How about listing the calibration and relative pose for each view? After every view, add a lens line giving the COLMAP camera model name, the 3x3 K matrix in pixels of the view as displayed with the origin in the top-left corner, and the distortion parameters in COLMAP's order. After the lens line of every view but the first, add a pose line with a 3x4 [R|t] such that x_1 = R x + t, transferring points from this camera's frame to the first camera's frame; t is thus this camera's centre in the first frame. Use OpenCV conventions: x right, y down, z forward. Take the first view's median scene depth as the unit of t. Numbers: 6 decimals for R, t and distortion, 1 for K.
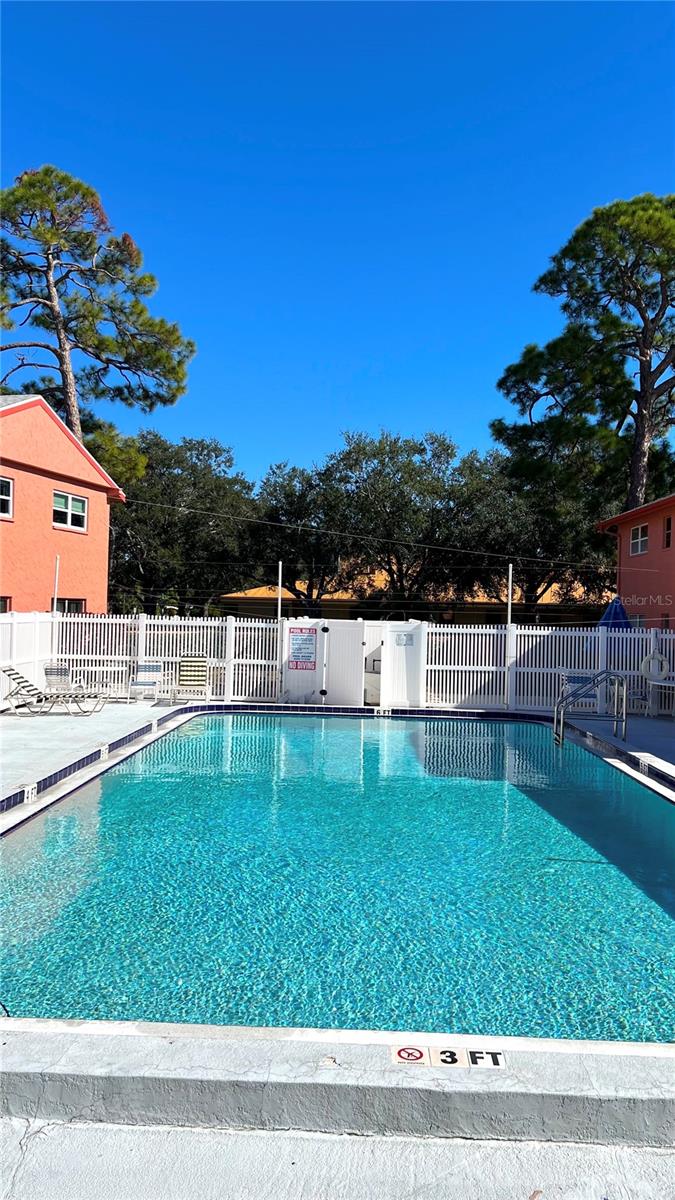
lens RADIAL K [[901.5, 0, 334.9], [0, 901.5, 596.5], [0, 0, 1]] dist [0.093398, -0.103402]
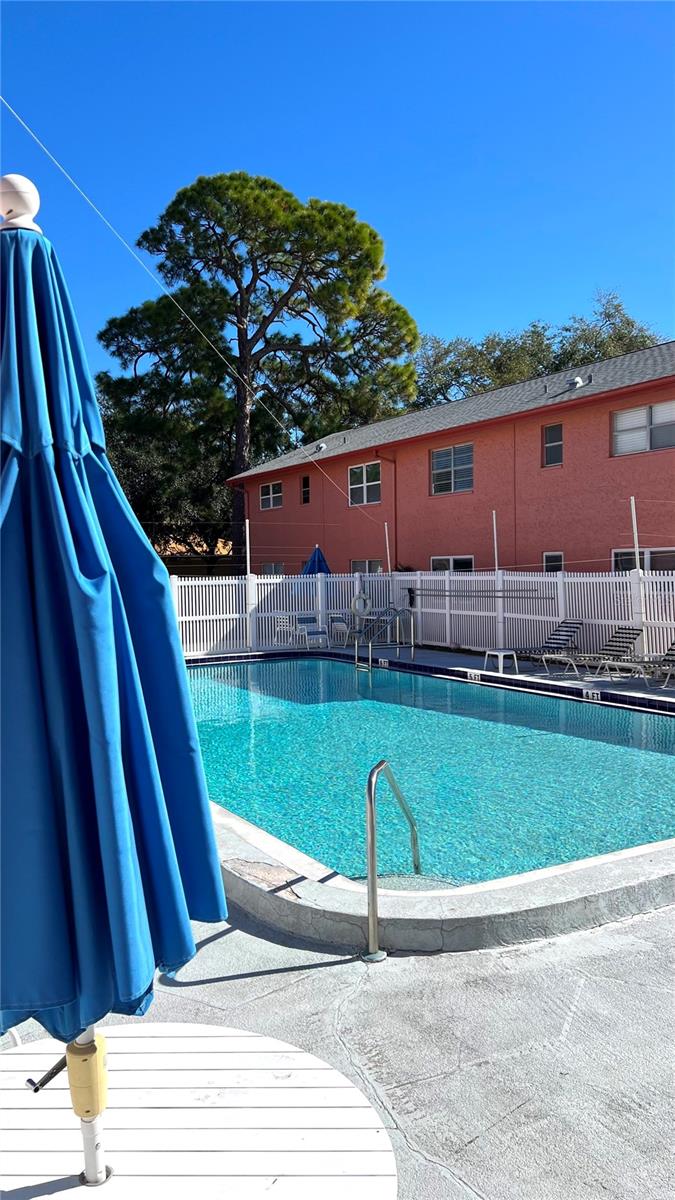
lens RADIAL K [[897.0, 0, 344.5], [0, 897.0, 611.4], [0, 0, 1]] dist [0.088494, -0.158963]
pose [[0.850473, -0.067360, 0.521688, -0.153440], [0.030742, 0.996437, 0.078543, -0.003889], [-0.525120, -0.050761, 0.849513, 0.004907]]
